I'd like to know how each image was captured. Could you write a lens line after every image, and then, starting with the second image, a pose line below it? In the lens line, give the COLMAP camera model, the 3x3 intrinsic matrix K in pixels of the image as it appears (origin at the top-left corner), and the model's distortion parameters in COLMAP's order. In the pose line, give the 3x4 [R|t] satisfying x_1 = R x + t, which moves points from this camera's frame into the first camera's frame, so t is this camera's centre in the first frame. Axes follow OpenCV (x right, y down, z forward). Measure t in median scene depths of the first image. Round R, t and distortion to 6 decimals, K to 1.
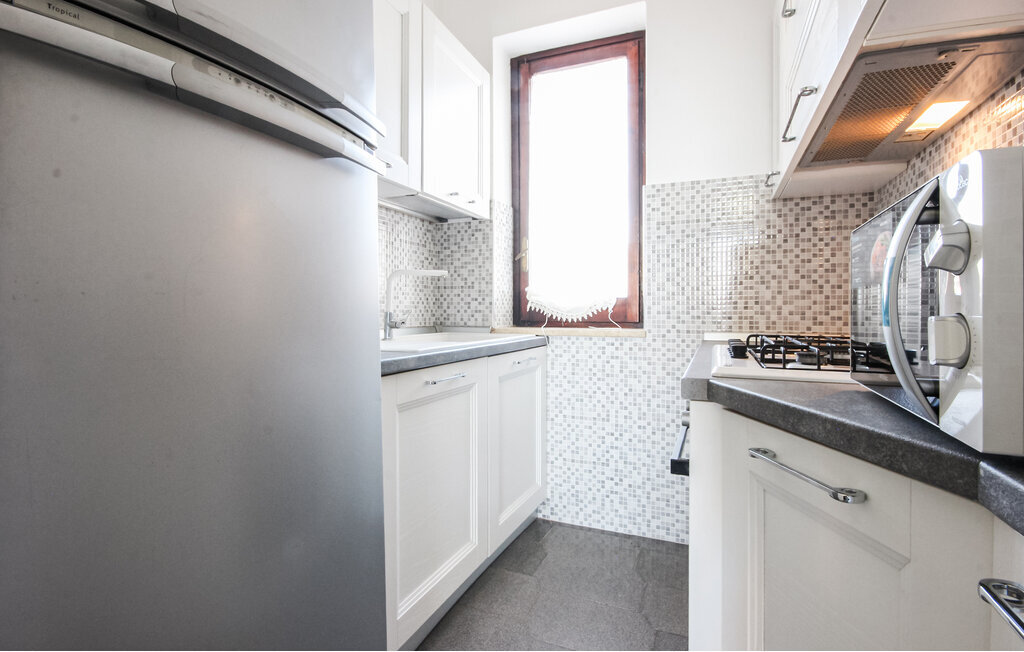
lens RADIAL K [[519.5, 0, 509.5], [0, 519.5, 308.5], [0, 0, 1]] dist [-0.001880, -0.000708]
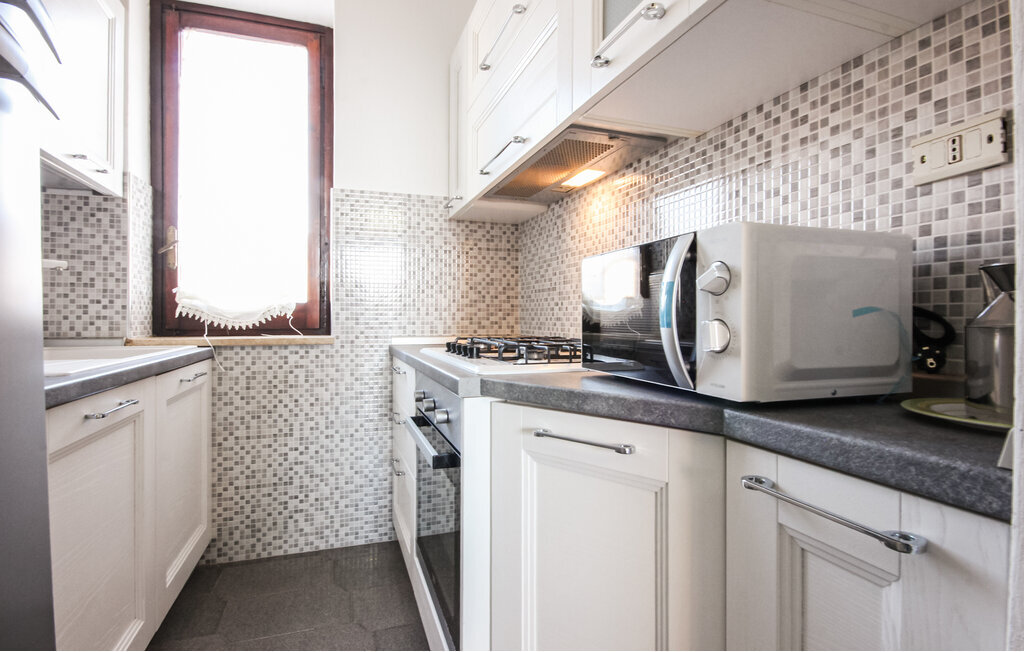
lens RADIAL K [[514.8, 0, 526.0], [0, 514.8, 315.1], [0, 0, 1]] dist [0.004265, -0.000497]
pose [[0.738739, 0.001409, 0.673990, -0.122396], [-0.002752, 0.999996, 0.000926, -0.000537], [-0.673986, -0.002539, 0.738740, 0.039673]]
